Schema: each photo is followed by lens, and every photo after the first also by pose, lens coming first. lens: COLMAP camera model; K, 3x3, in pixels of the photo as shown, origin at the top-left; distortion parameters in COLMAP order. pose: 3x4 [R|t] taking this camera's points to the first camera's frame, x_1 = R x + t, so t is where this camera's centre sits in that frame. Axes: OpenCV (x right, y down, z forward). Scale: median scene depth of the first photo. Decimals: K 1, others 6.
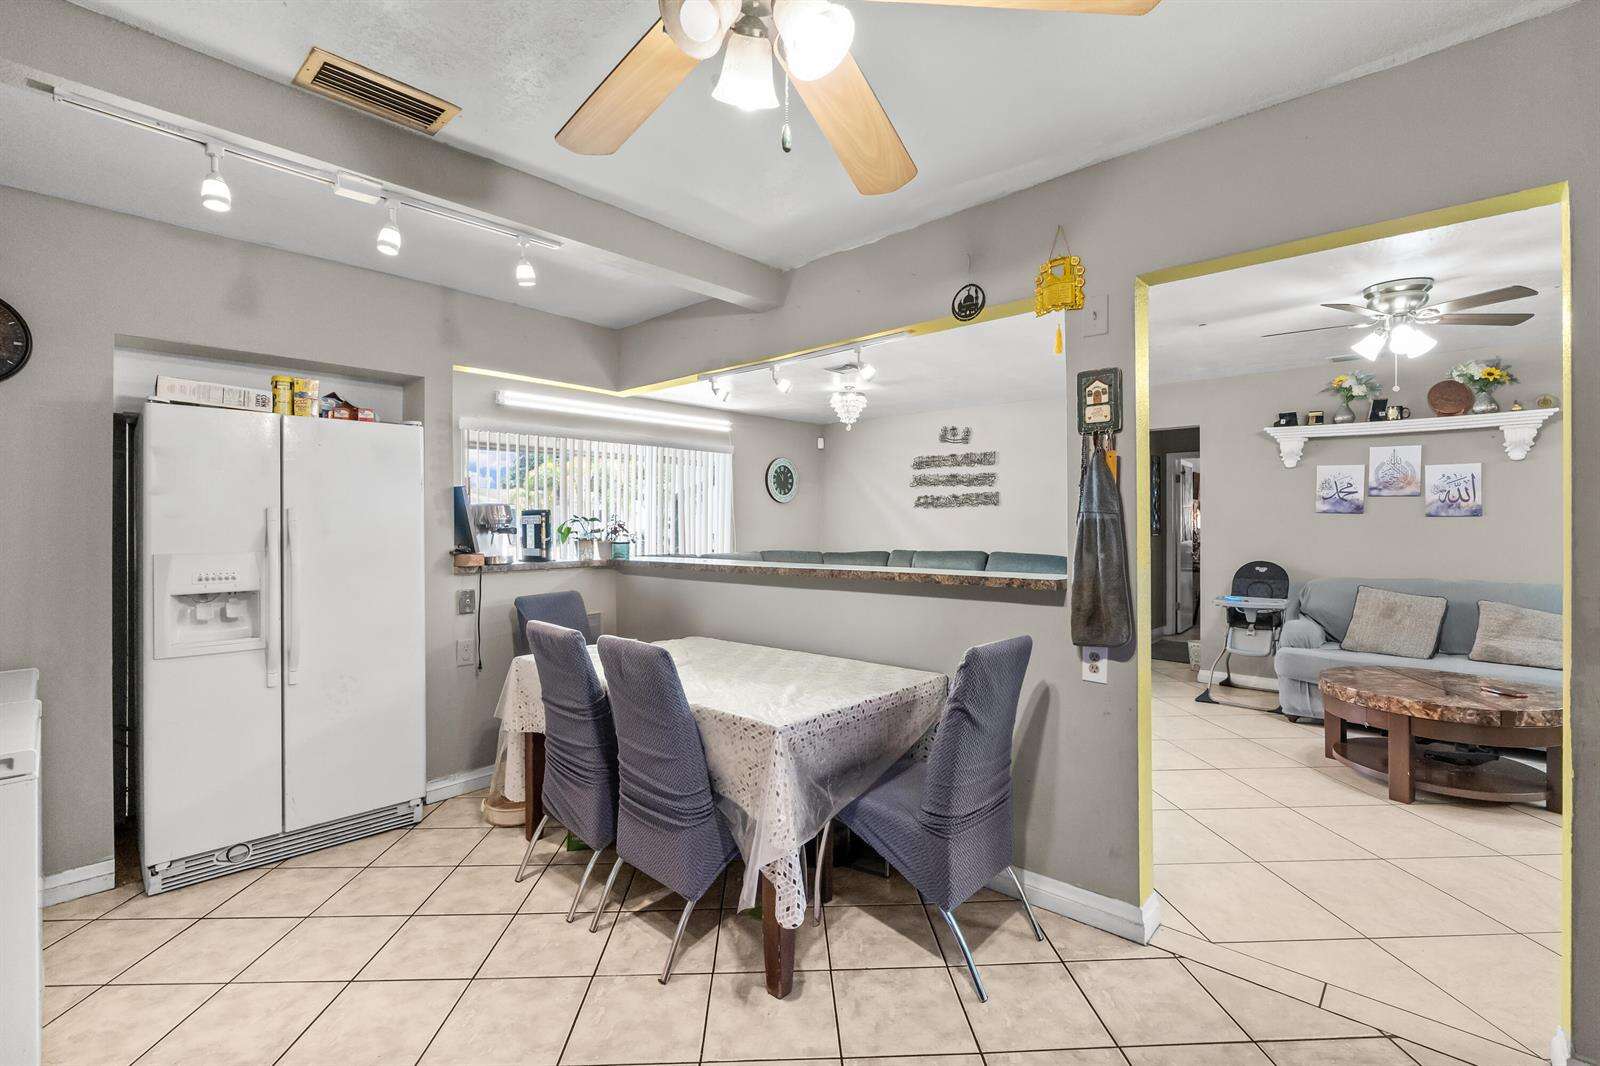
lens RADIAL K [[715.4, 0, 798.7], [0, 715.4, 519.4], [0, 0, 1]] dist [-0.003542, -0.000237]
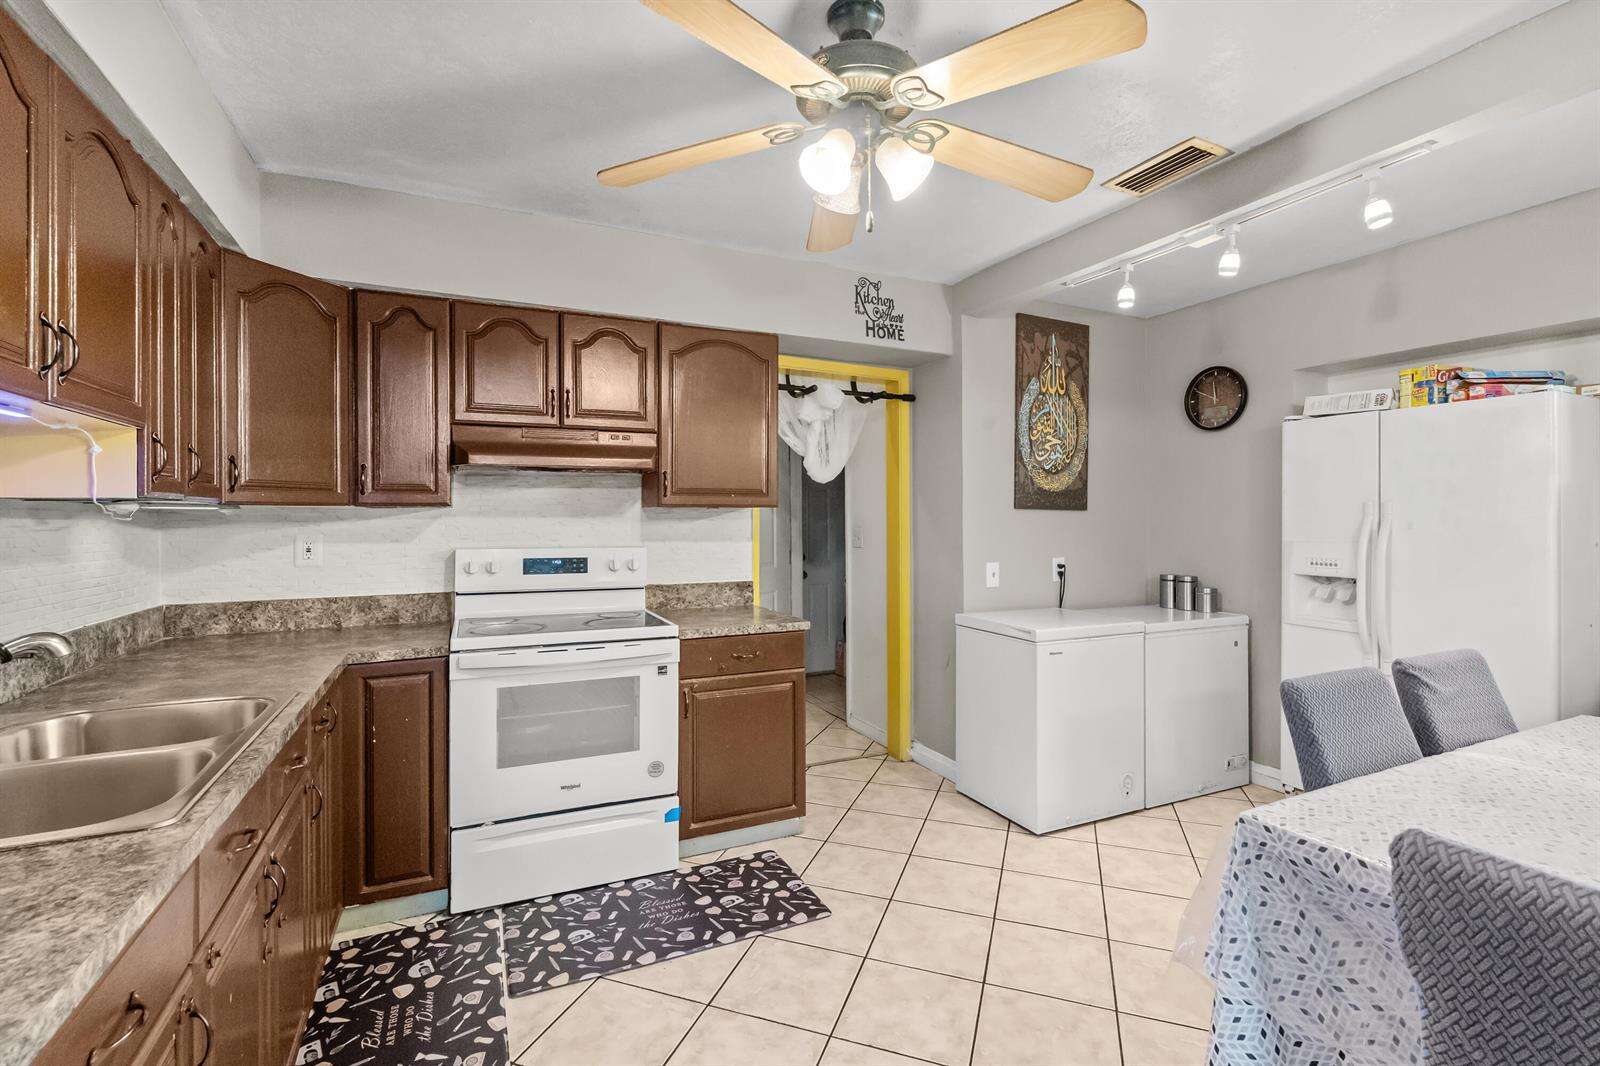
lens RADIAL K [[723.8, 0, 796.0], [0, 723.8, 510.6], [0, 0, 1]] dist [-0.001927, -0.000139]
pose [[-0.374705, -0.004426, -0.927134, 0.310244], [0.005516, 0.999960, -0.007003, -0.000304], [0.927128, -0.007738, -0.374666, 0.338556]]
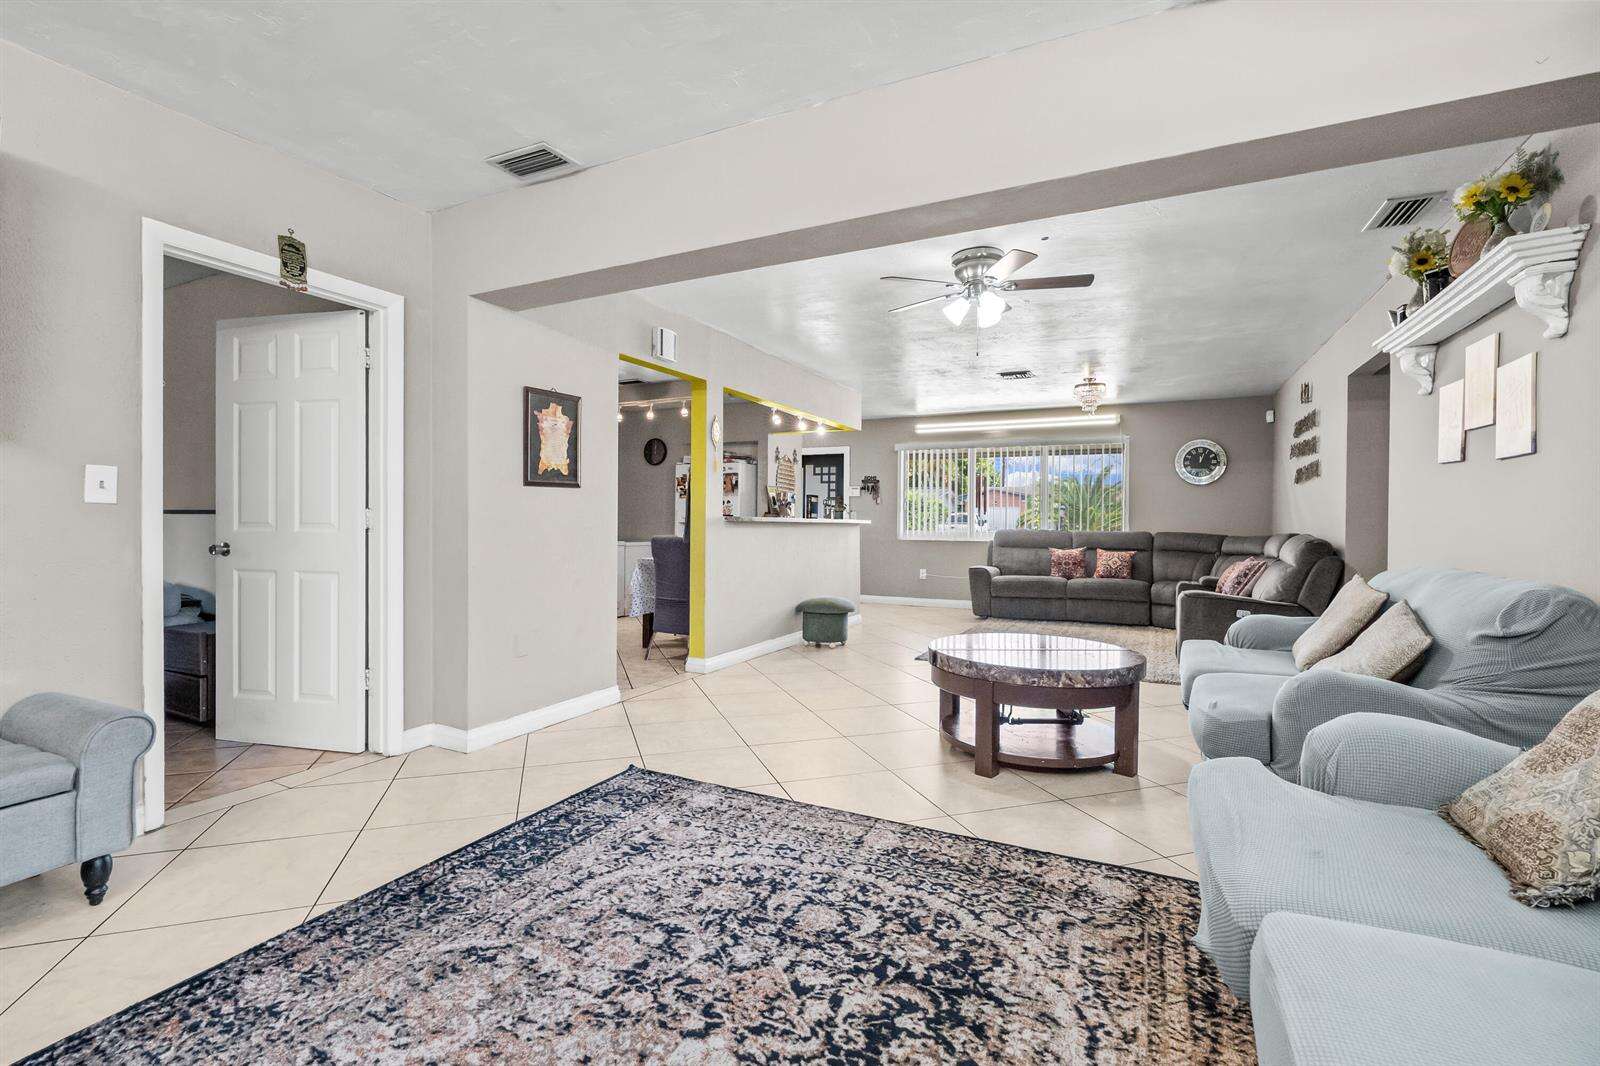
lens RADIAL K [[707.6, 0, 796.6], [0, 707.6, 528.4], [0, 0, 1]] dist [-0.003855, 0.000028]
pose [[0.271667, 0.015081, -0.962273, 1.239306], [-0.007387, 0.999880, 0.013585, 0.044927], [0.962363, 0.003418, 0.271746, 0.320598]]
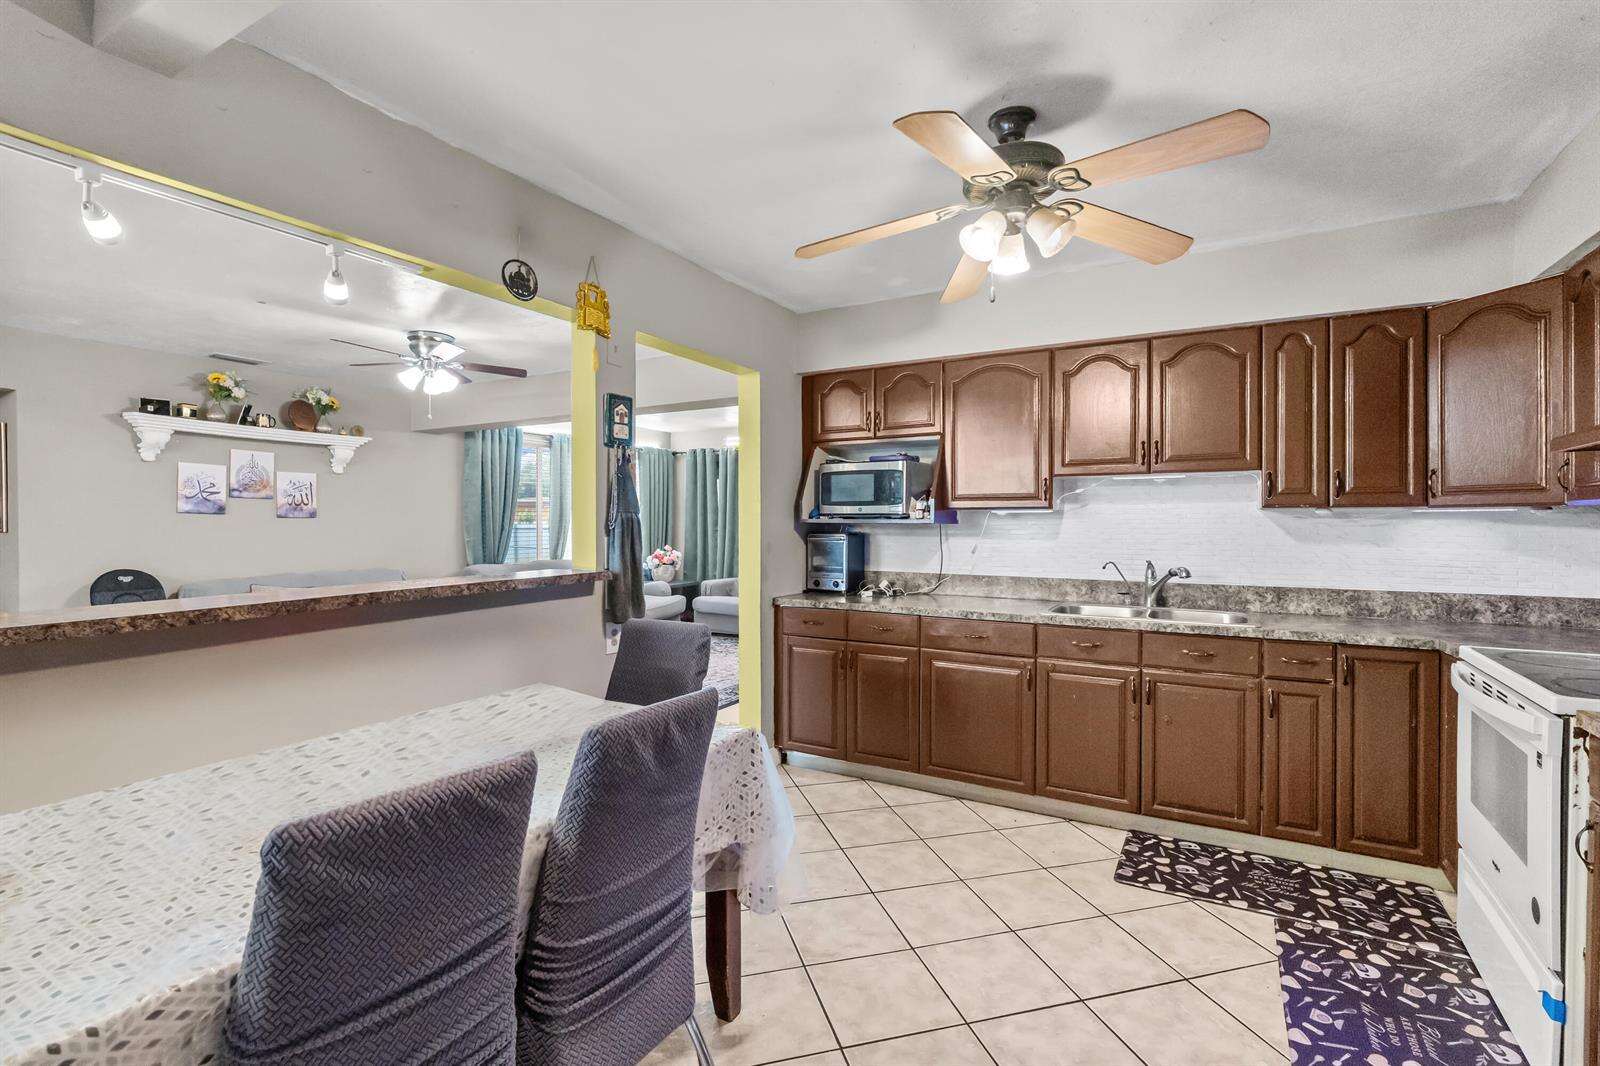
lens RADIAL K [[722.6, 0, 800.0], [0, 722.6, 533.0], [0, 0, 1]] dist [-0.002514, 0.000084]
pose [[-0.226451, -0.012686, 0.973940, -0.394922], [-0.001349, 0.999918, 0.012710, 0.004289], [-0.974022, 0.001564, -0.226450, 0.455211]]
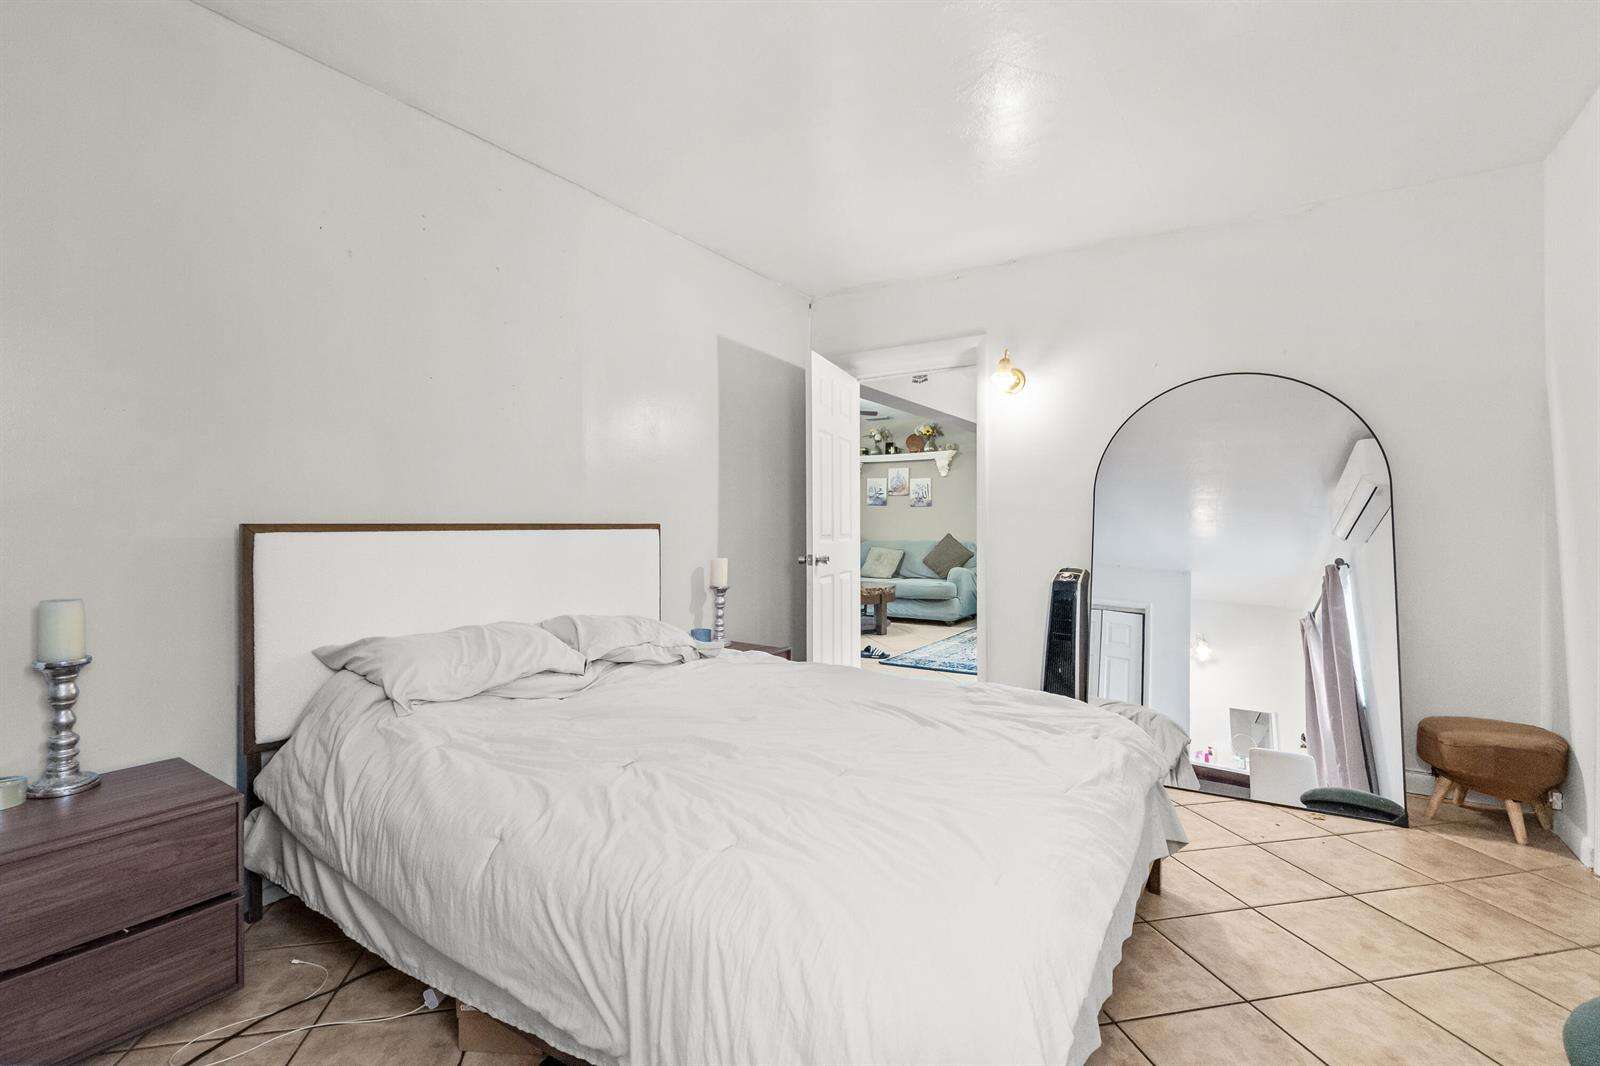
lens RADIAL K [[695.7, 0, 800.0], [0, 695.7, 533.0], [0, 0, 1]] dist [-0.009674, -0.000025]
pose [[0.989286, -0.006791, 0.145833, 0.329826], [0.003762, 0.999772, 0.021036, 0.024706], [-0.145943, -0.020262, 0.989085, -0.725755]]
